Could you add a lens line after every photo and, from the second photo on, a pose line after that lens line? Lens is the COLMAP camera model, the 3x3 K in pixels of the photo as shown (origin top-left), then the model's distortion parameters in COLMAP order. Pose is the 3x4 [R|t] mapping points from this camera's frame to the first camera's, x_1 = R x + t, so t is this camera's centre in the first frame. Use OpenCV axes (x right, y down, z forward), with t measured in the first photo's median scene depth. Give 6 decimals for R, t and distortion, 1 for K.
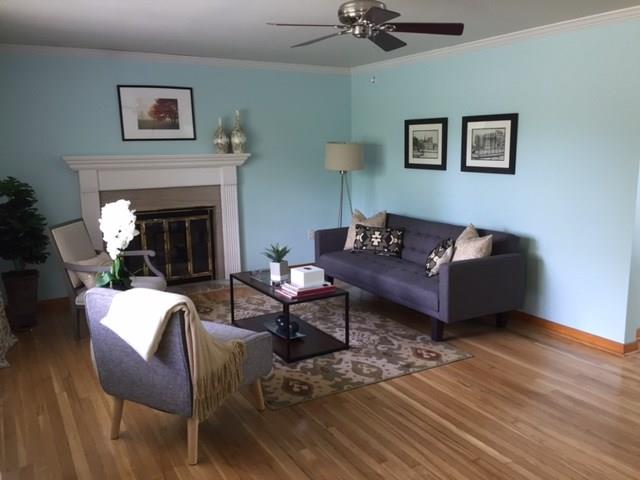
lens RADIAL K [[539.0, 0, 320.0], [0, 539.0, 240.0], [0, 0, 1]] dist [0.047254, -0.004561]
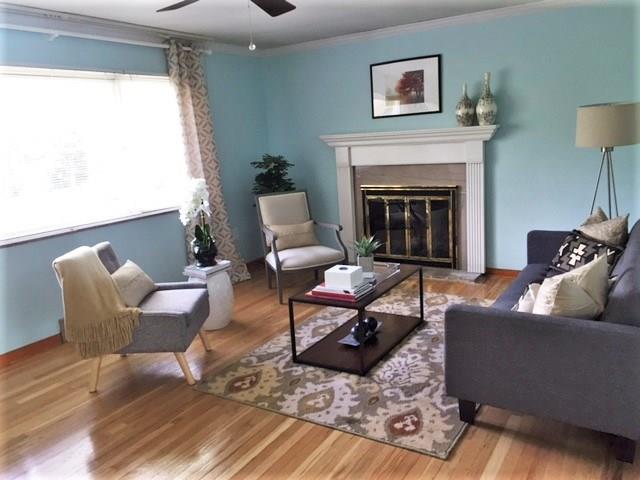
lens RADIAL K [[539.0, 0, 320.0], [0, 539.0, 240.0], [0, 0, 1]] dist [0.047254, -0.004561]
pose [[0.478912, 0.159107, -0.863324, 0.523580], [-0.096375, 0.987023, 0.128442, -0.075710], [0.872557, 0.021691, 0.488031, 0.408354]]
